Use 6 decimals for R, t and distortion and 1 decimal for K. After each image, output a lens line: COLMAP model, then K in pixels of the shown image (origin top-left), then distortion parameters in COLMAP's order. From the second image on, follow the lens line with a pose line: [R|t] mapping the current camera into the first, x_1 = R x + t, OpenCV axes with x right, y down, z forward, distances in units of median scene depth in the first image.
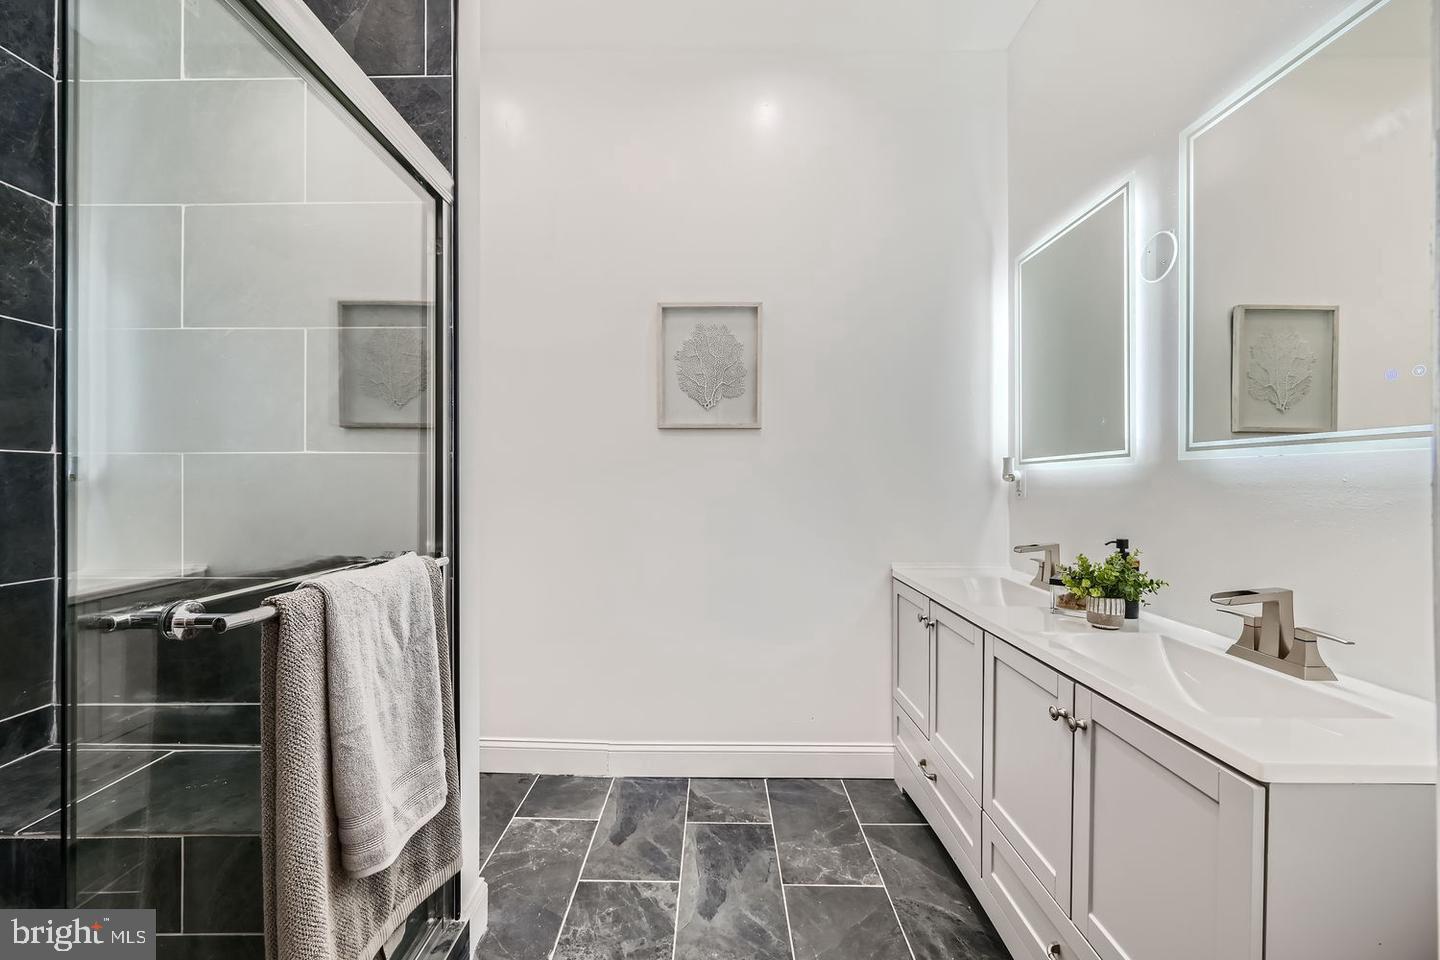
lens RADIAL K [[572.8, 0, 718.7], [0, 572.8, 482.8], [0, 0, 1]] dist [0.002221, -0.000412]
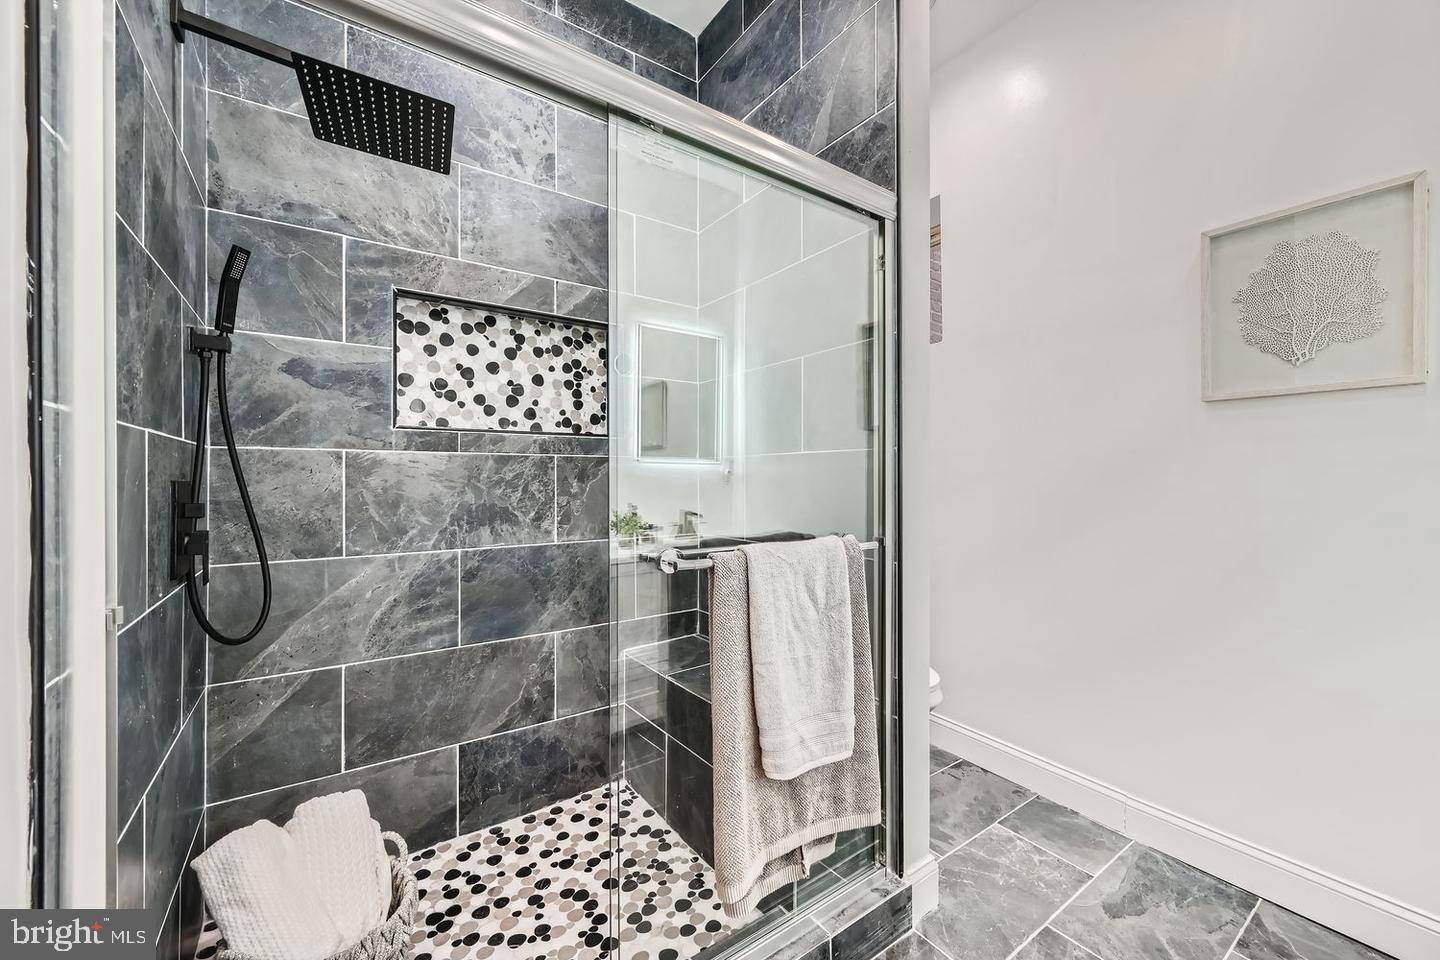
lens RADIAL K [[572.8, 0, 721.7], [0, 572.8, 479.2], [0, 0, 1]] dist [0.002221, -0.000412]
pose [[0.574356, 0.001250, -0.818605, 0.235681], [0.001833, 0.999994, 0.002813, 0.003777], [0.818604, -0.003116, 0.574350, 0.102435]]
